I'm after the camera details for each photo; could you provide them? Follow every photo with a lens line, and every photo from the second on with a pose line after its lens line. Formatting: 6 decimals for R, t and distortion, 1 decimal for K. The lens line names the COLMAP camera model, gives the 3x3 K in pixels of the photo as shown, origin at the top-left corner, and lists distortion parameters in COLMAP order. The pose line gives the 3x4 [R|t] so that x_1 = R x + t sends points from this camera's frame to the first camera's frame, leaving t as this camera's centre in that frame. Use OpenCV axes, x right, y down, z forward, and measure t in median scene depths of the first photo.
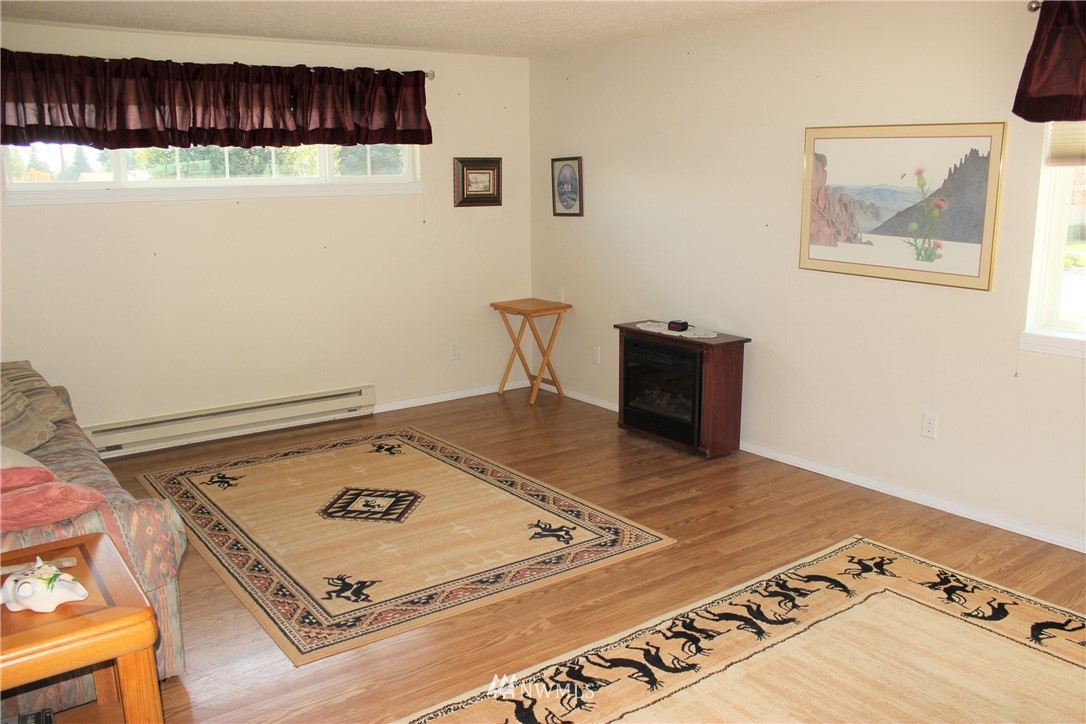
lens RADIAL K [[903.1, 0, 540.7], [0, 903.1, 374.2], [0, 0, 1]] dist [-0.167024, 0.145910]
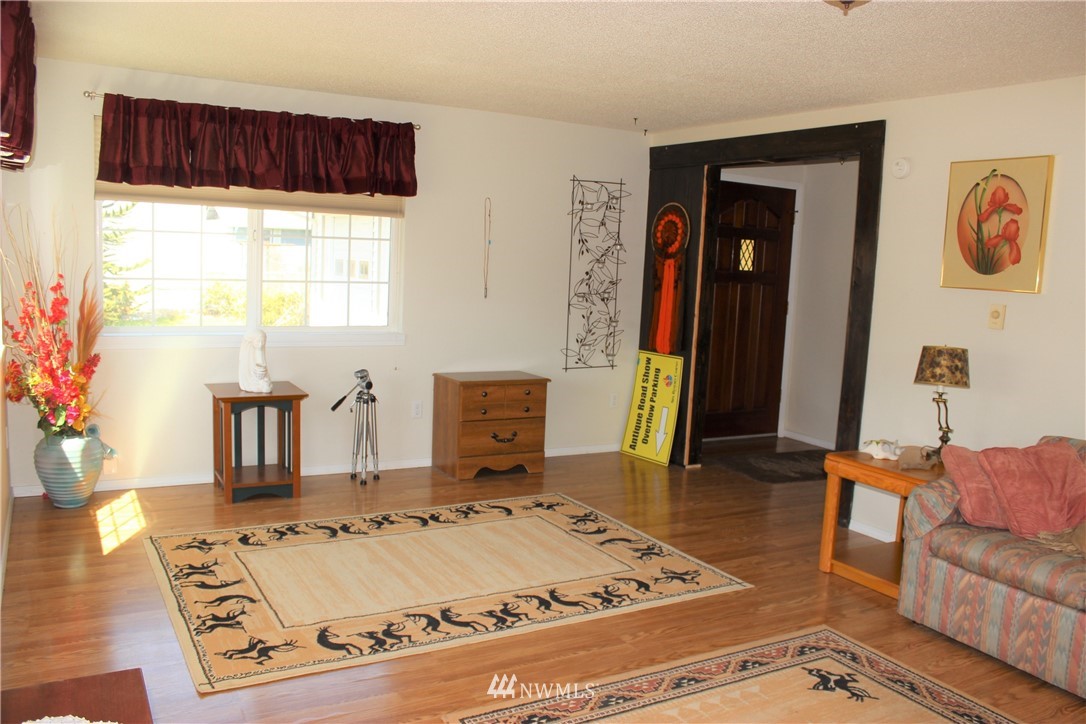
lens RADIAL K [[903.1, 0, 535.4], [0, 903.1, 364.9], [0, 0, 1]] dist [-0.167024, 0.145910]
pose [[-0.992627, -0.050724, 0.110085, 0.011289], [-0.012050, 0.945022, 0.326783, -0.322997], [-0.120608, 0.323047, -0.938666, 1.576200]]
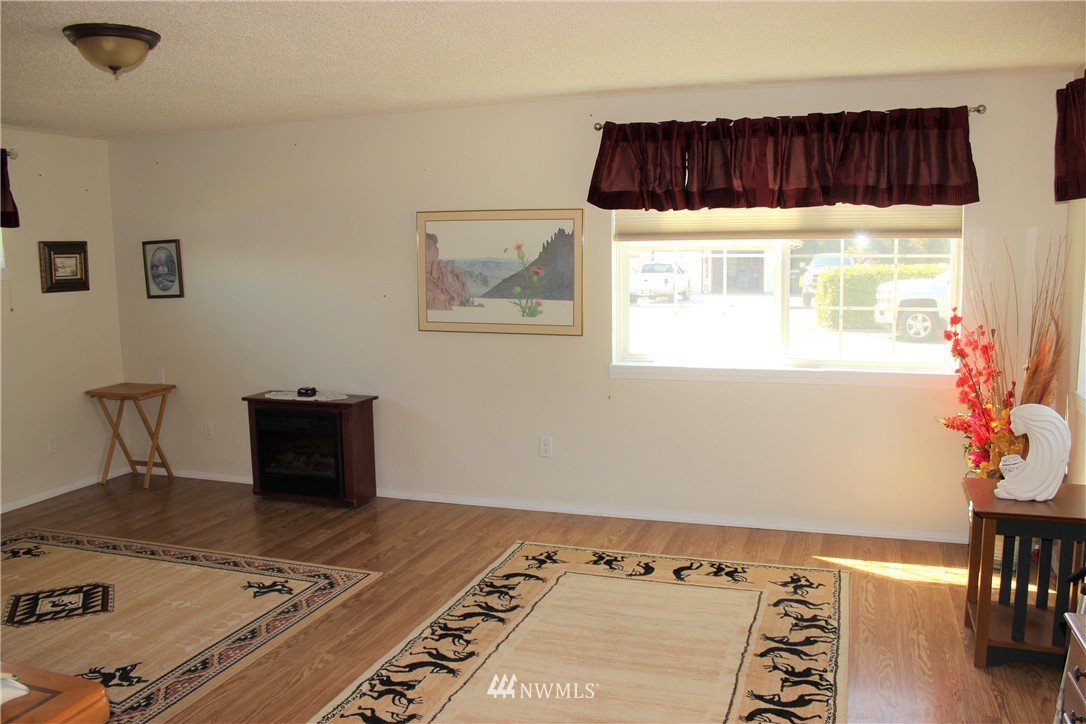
lens RADIAL K [[903.1, 0, 547.9], [0, 903.1, 380.0], [0, 0, 1]] dist [-0.167024, 0.145910]
pose [[0.821749, -0.086050, 0.563316, -0.292037], [0.128758, 0.991006, -0.036446, 0.011855], [-0.555113, 0.102480, 0.825438, -0.075814]]
